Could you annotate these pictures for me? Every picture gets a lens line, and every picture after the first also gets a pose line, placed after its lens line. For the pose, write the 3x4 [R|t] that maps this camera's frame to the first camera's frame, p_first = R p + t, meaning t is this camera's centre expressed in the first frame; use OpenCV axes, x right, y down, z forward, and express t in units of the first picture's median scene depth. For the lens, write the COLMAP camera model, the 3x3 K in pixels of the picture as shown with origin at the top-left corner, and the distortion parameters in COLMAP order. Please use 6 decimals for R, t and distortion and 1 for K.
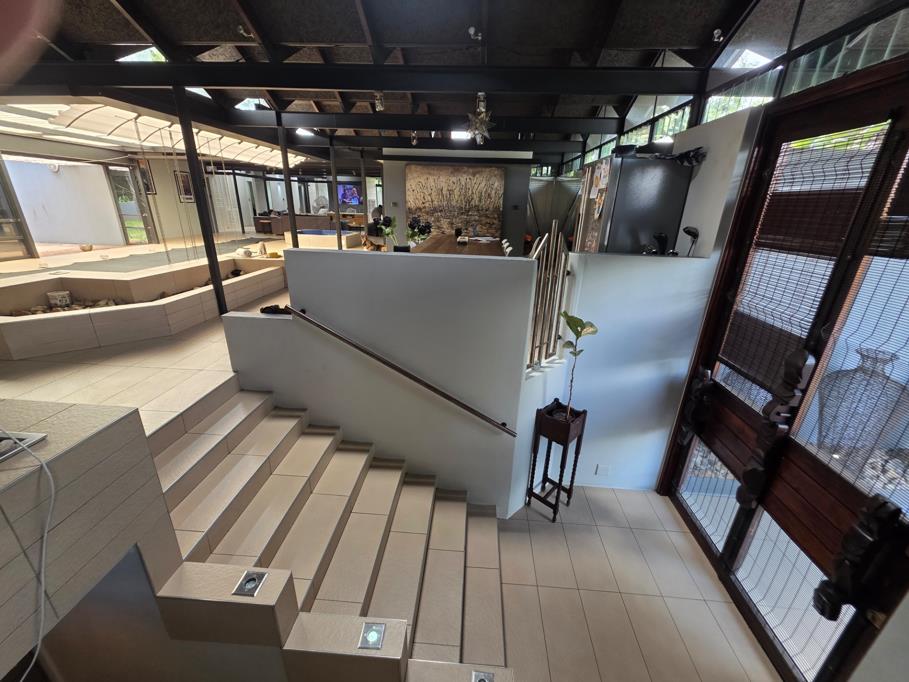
lens RADIAL K [[361.5, 0, 454.5], [0, 361.5, 341.0], [0, 0, 1]] dist [0.000088, -0.000051]
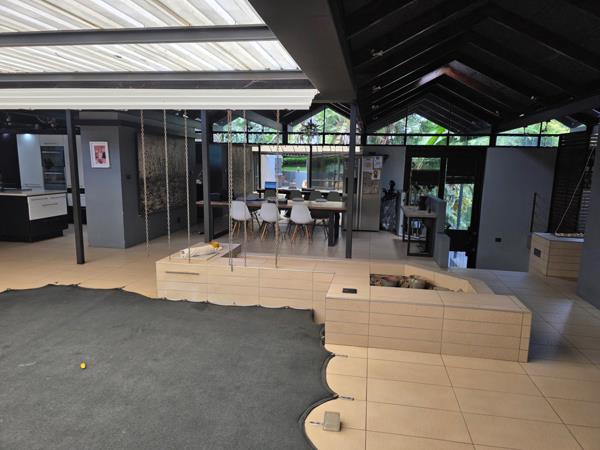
lens RADIAL K [[397.9, 0, 310.9], [0, 397.9, 233.0], [0, 0, 1]] dist [0.028066, -0.002188]
pose [[0.093830, -0.201173, 0.975052, -1.058074], [0.334332, 0.928866, 0.159471, -0.265072], [-0.937773, 0.311027, 0.154414, 0.508546]]
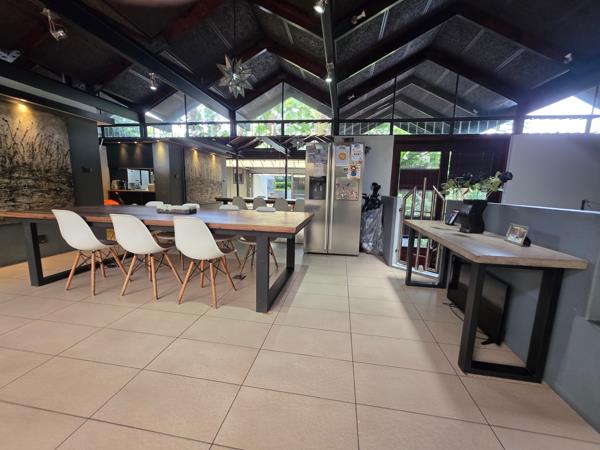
lens RADIAL K [[242.7, 0, 300.0], [0, 242.7, 225.0], [0, 0, 1]] dist [0.000323, 0.000001]
pose [[0.098971, -0.178222, 0.979000, -0.332630], [0.332143, 0.933325, 0.136330, -0.172350], [-0.938022, 0.311675, 0.151567, 0.517759]]
